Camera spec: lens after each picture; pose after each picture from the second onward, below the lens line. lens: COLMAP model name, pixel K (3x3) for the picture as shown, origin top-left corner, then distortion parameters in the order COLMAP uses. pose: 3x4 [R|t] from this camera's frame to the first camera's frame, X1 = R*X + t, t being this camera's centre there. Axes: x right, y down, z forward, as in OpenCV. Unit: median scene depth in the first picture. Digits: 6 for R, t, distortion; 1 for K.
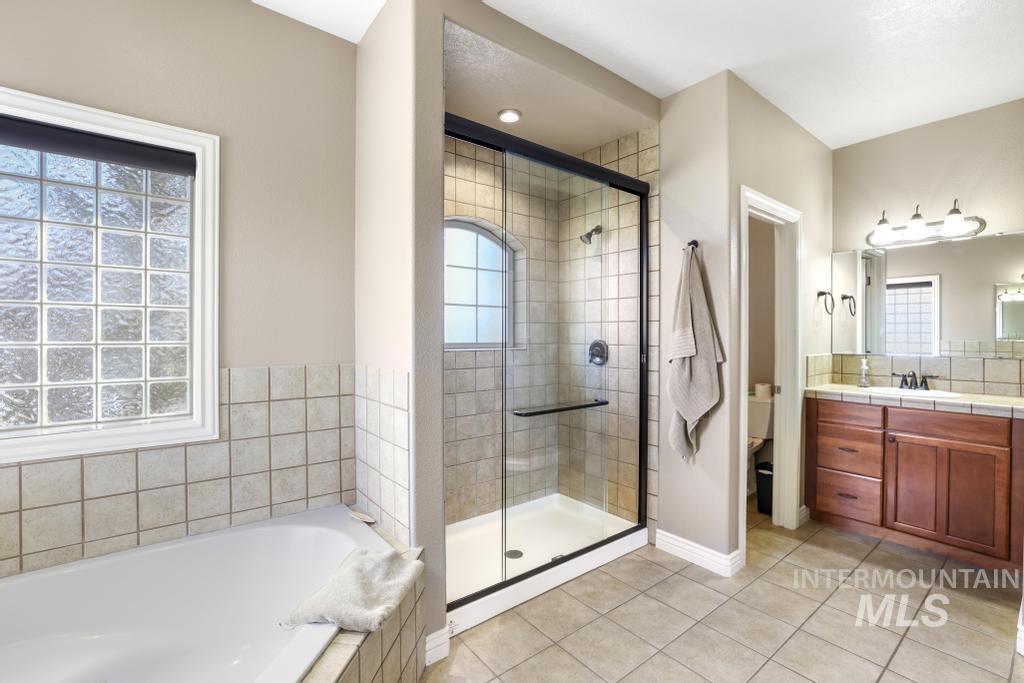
lens RADIAL K [[447.3, 0, 508.2], [0, 447.3, 339.3], [0, 0, 1]] dist [-0.015199, 0.001572]
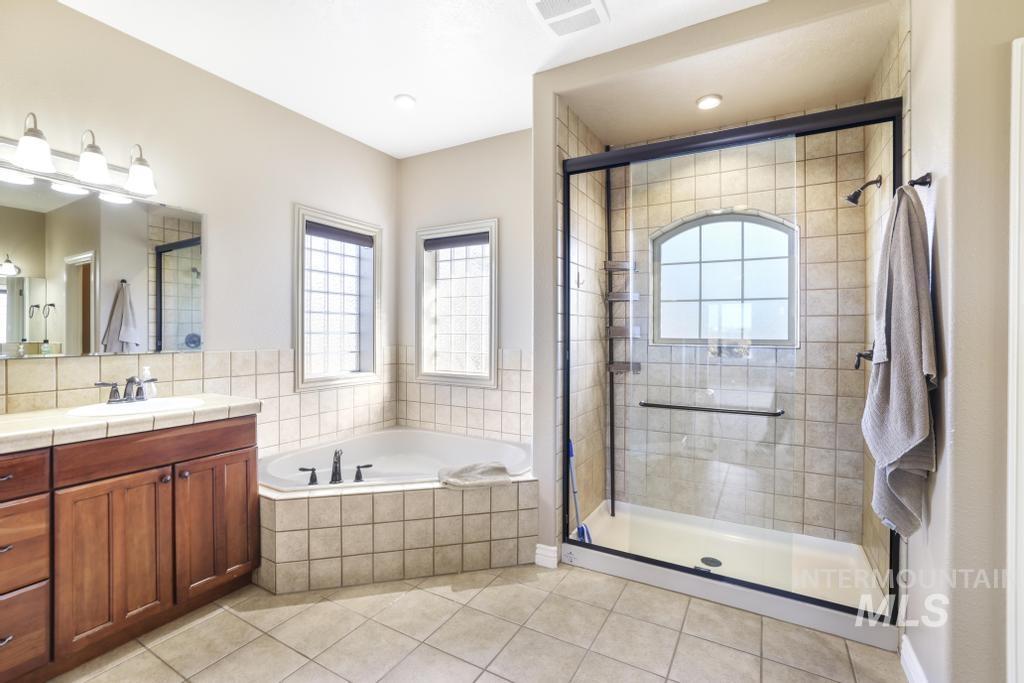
lens RADIAL K [[447.3, 0, 510.8], [0, 447.3, 334.7], [0, 0, 1]] dist [-0.015199, 0.001572]
pose [[0.388667, 0.007883, -0.921345, 0.814488], [-0.012149, 0.999920, 0.003430, 0.001432], [0.921298, 0.009860, 0.388731, 0.271237]]
